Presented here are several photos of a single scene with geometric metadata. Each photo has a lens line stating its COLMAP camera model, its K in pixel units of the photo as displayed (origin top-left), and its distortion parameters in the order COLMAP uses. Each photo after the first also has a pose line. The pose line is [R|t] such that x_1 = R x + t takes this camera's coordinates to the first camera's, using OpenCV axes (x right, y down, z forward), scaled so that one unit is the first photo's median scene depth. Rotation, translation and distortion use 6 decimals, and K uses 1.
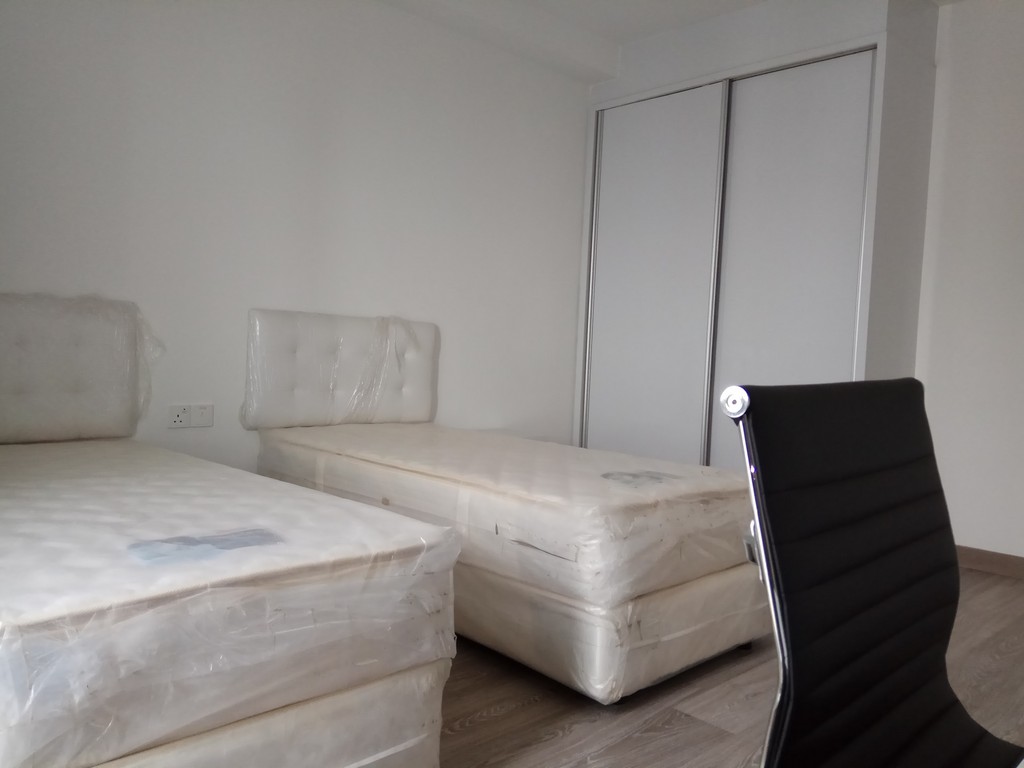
lens RADIAL K [[797.4, 0, 509.1], [0, 797.4, 383.6], [0, 0, 1]] dist [-0.017795, -0.022230]
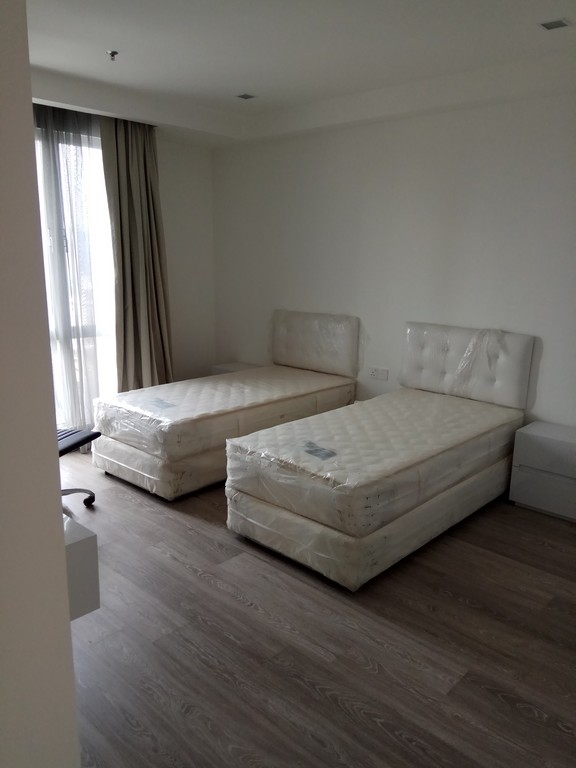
lens RADIAL K [[598.0, 0, 288.1], [0, 598.0, 385.6], [0, 0, 1]] dist [-0.017795, -0.022230]
pose [[0.056734, 0.183342, -0.981411, 0.206250], [-0.060287, 0.981829, 0.179935, -0.035944], [0.996567, 0.048958, 0.066756, 0.126492]]
